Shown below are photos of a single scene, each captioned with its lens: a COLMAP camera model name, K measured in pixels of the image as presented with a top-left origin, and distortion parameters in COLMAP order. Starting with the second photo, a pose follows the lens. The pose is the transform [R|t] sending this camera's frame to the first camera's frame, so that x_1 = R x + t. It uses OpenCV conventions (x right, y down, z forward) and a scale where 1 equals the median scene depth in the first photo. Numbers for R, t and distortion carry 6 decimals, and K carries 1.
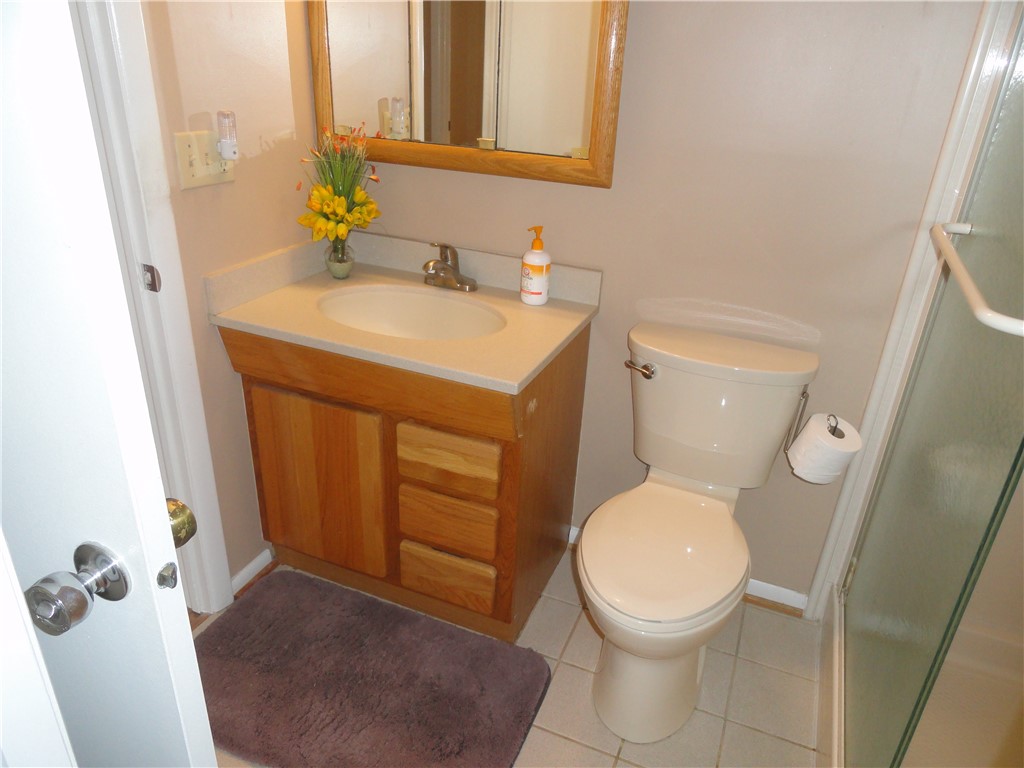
lens RADIAL K [[715.2, 0, 508.6], [0, 715.2, 386.7], [0, 0, 1]] dist [0.001282, 0.000351]
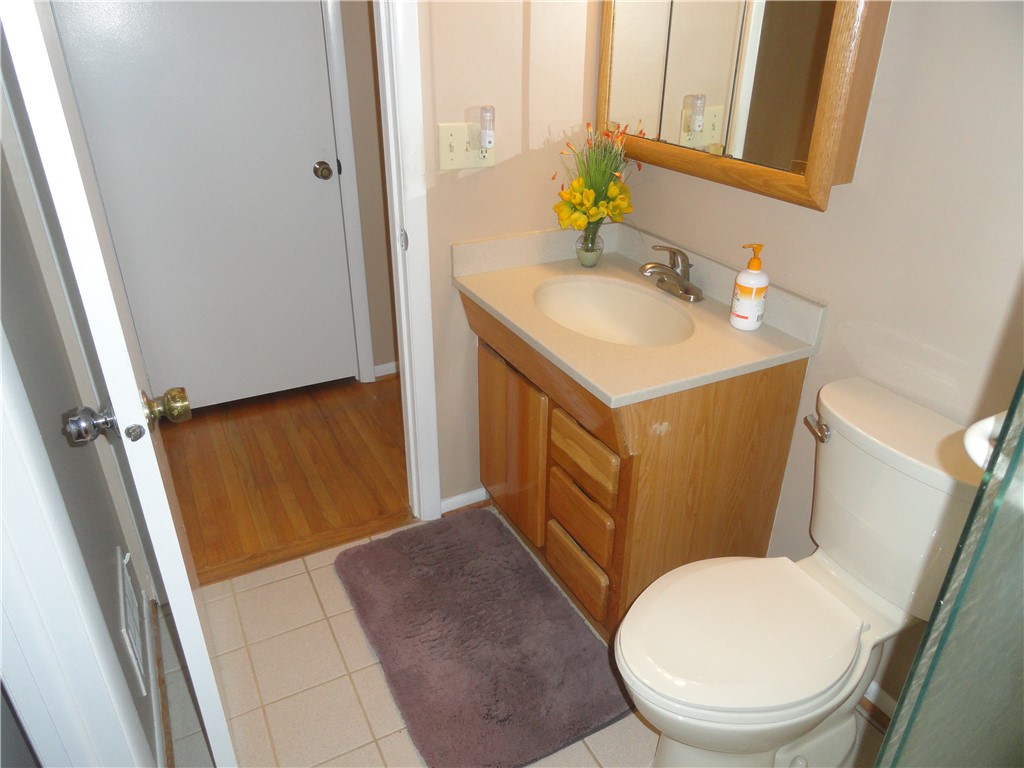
lens RADIAL K [[715.2, 0, 508.6], [0, 715.2, 386.7], [0, 0, 1]] dist [0.001282, 0.000351]
pose [[0.772334, 0.259870, -0.579627, 0.370918], [-0.248554, 0.963367, 0.100724, -0.064837], [0.584569, 0.066276, 0.808633, 0.101808]]
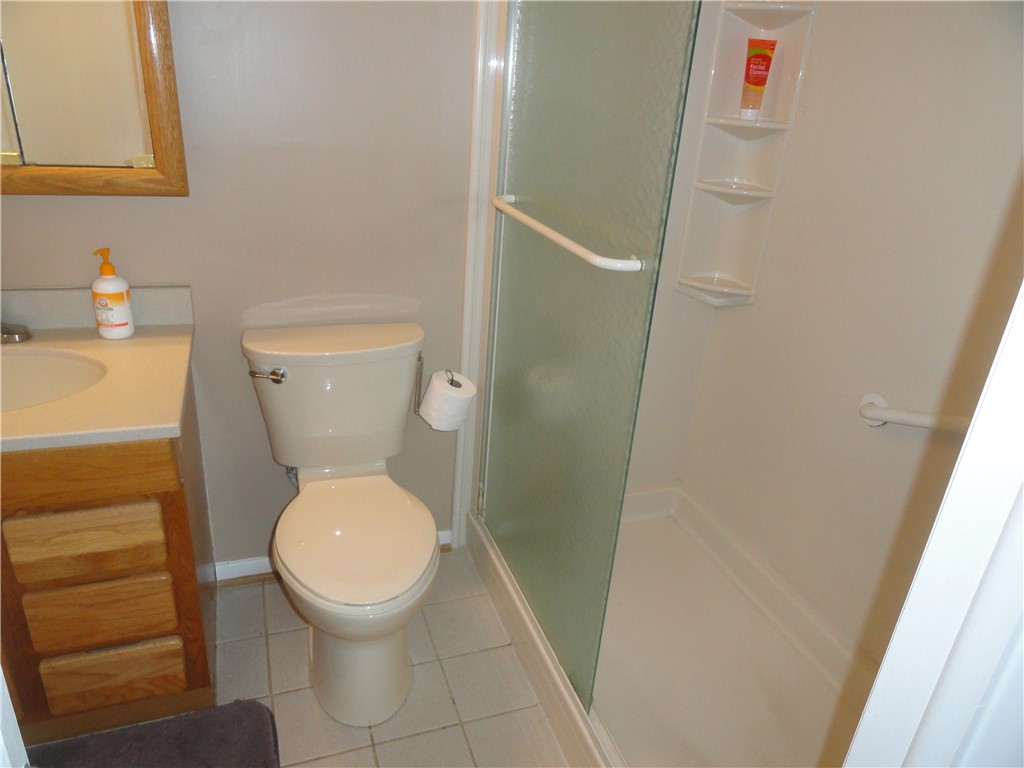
lens RADIAL K [[715.2, 0, 508.6], [0, 715.2, 386.7], [0, 0, 1]] dist [0.001282, 0.000351]
pose [[0.740558, -0.269883, 0.615416, -0.174894], [0.259833, 0.959579, 0.108143, -0.030669], [-0.619726, 0.079820, 0.780748, 0.034099]]
